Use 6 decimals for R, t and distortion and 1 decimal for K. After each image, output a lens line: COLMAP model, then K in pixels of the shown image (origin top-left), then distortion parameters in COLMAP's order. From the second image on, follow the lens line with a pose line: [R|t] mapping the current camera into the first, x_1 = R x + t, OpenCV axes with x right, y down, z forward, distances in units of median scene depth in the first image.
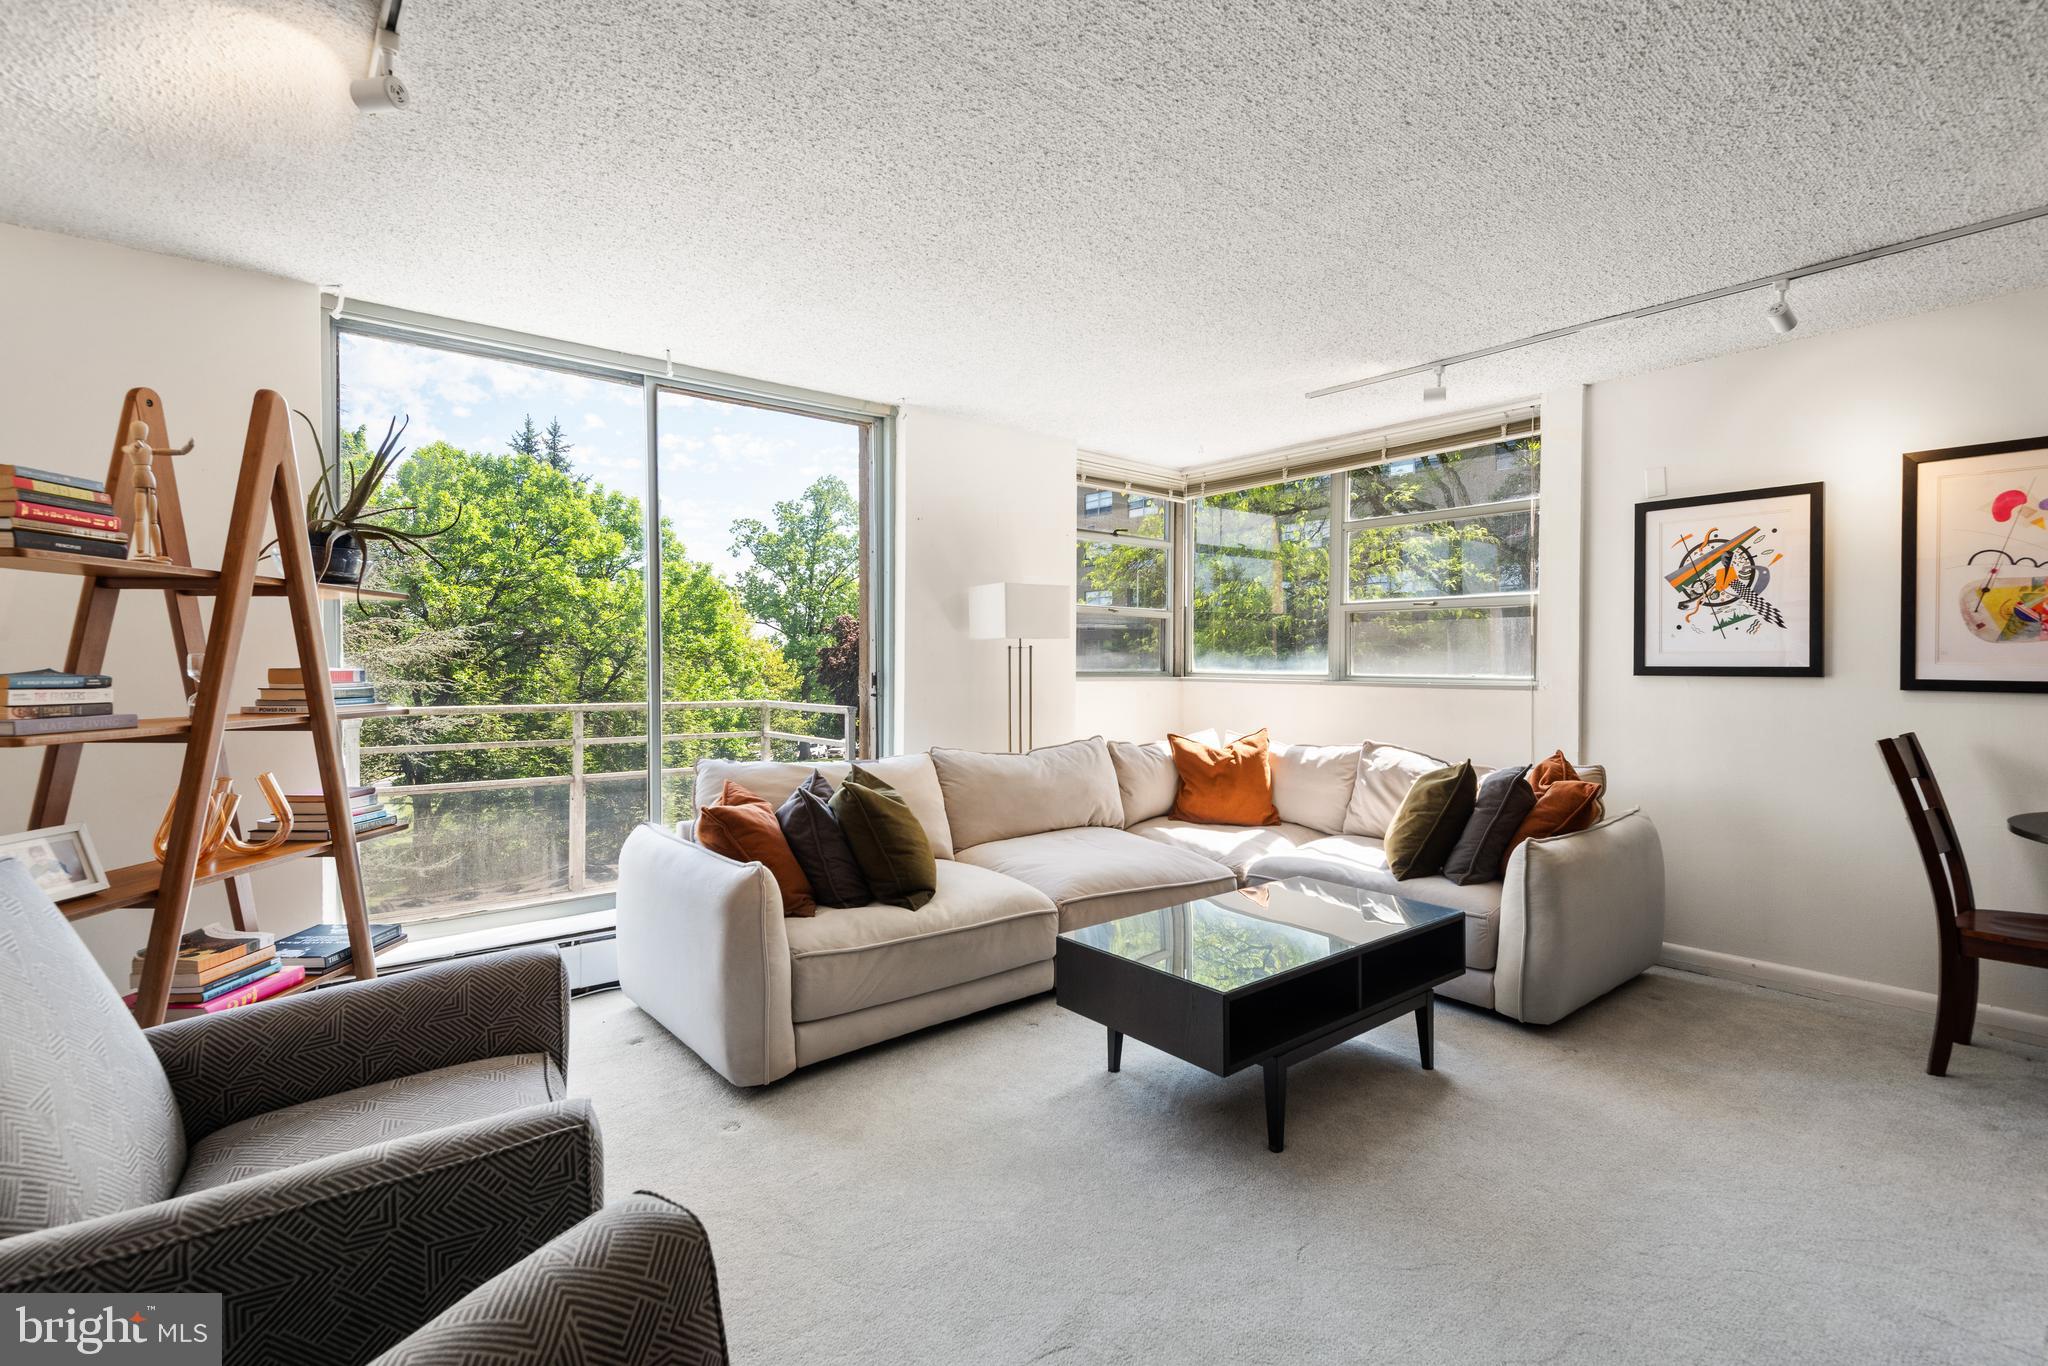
lens RADIAL K [[944.2, 0, 1020.8], [0, 944.2, 669.7], [0, 0, 1]] dist [0.027611, -0.013033]
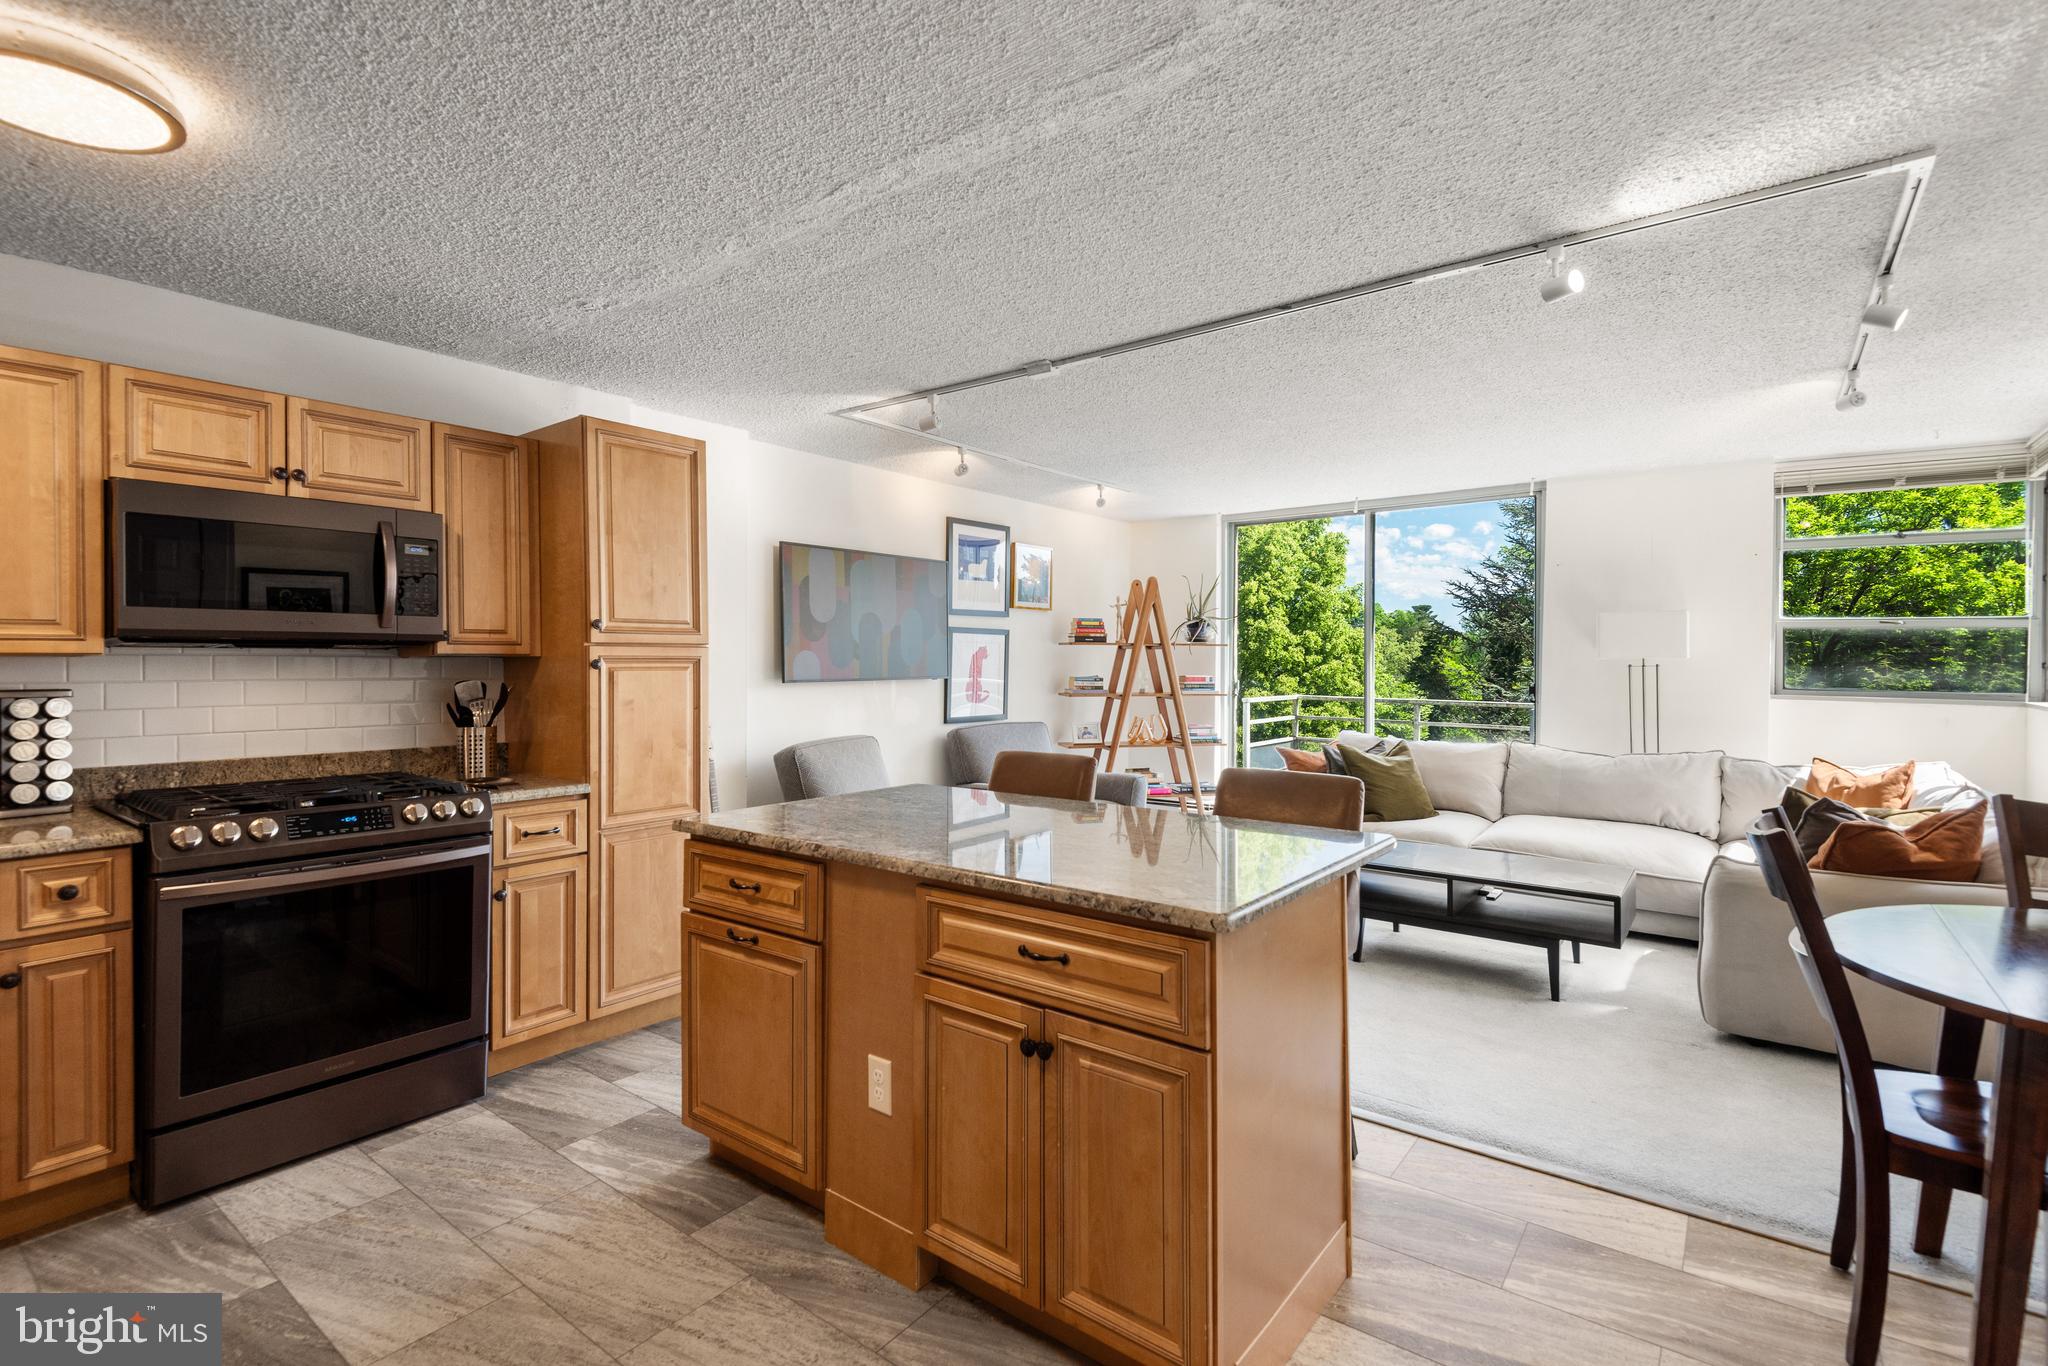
lens RADIAL K [[944.2, 0, 1031.1], [0, 944.2, 668.8], [0, 0, 1]] dist [0.027611, -0.013033]
pose [[0.237621, 0.009492, -0.971312, 1.198302], [-0.010780, 0.999916, 0.007134, -0.025336], [0.971298, 0.008775, 0.237703, 0.001045]]
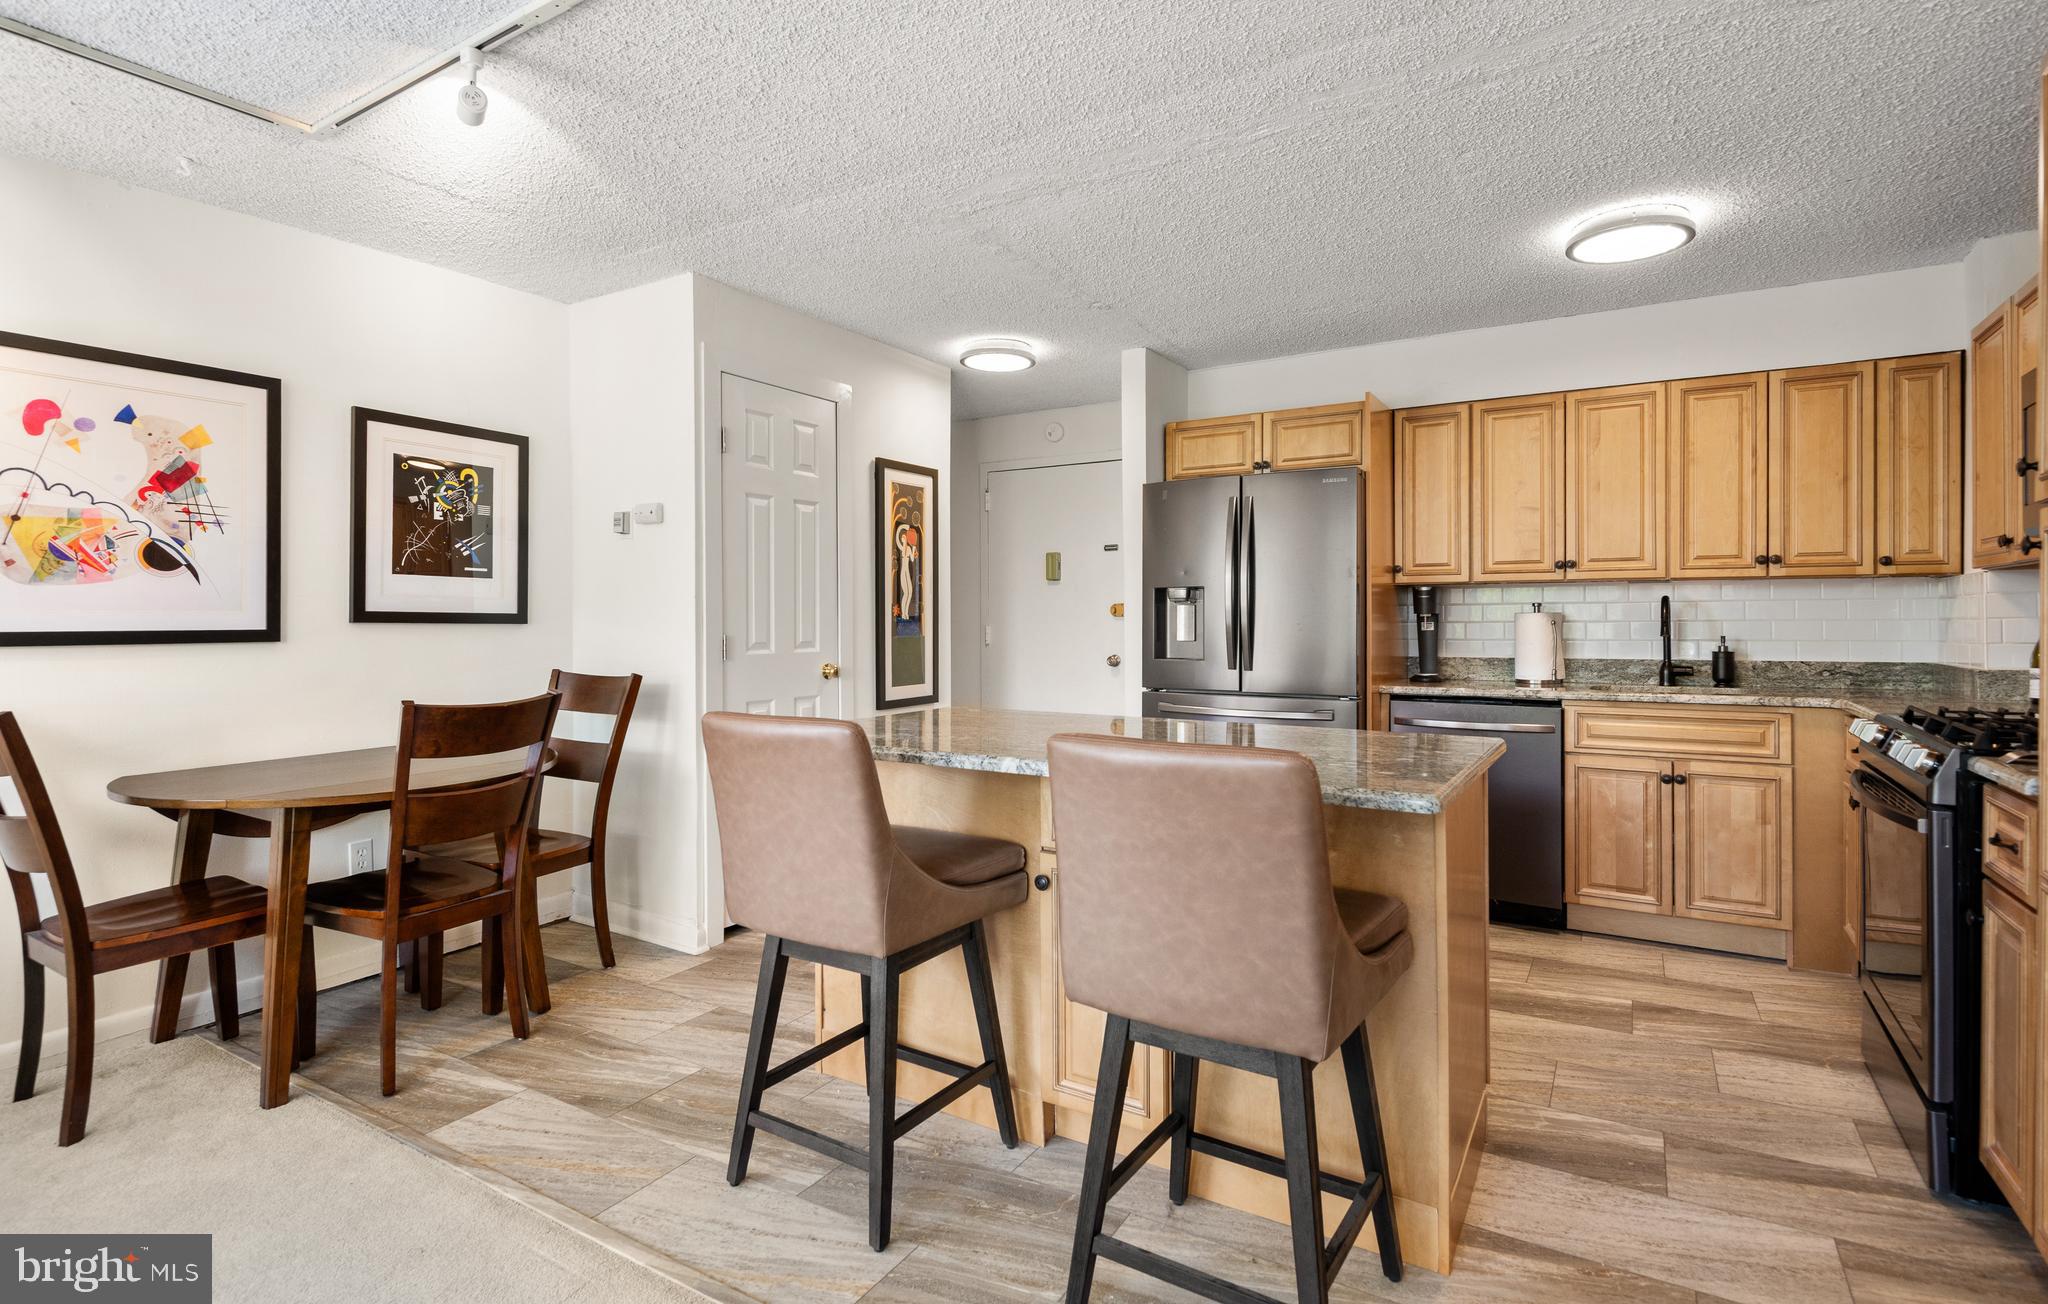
lens RADIAL K [[1012.3, 0, 1001.7], [0, 1012.3, 618.6], [0, 0, 1]] dist [0.011151, -0.007658]
pose [[-0.318374, 0.000798, 0.947965, -0.042913], [0.013369, 0.999904, 0.003648, 0.006919], [-0.947871, 0.013835, -0.318354, 0.426366]]
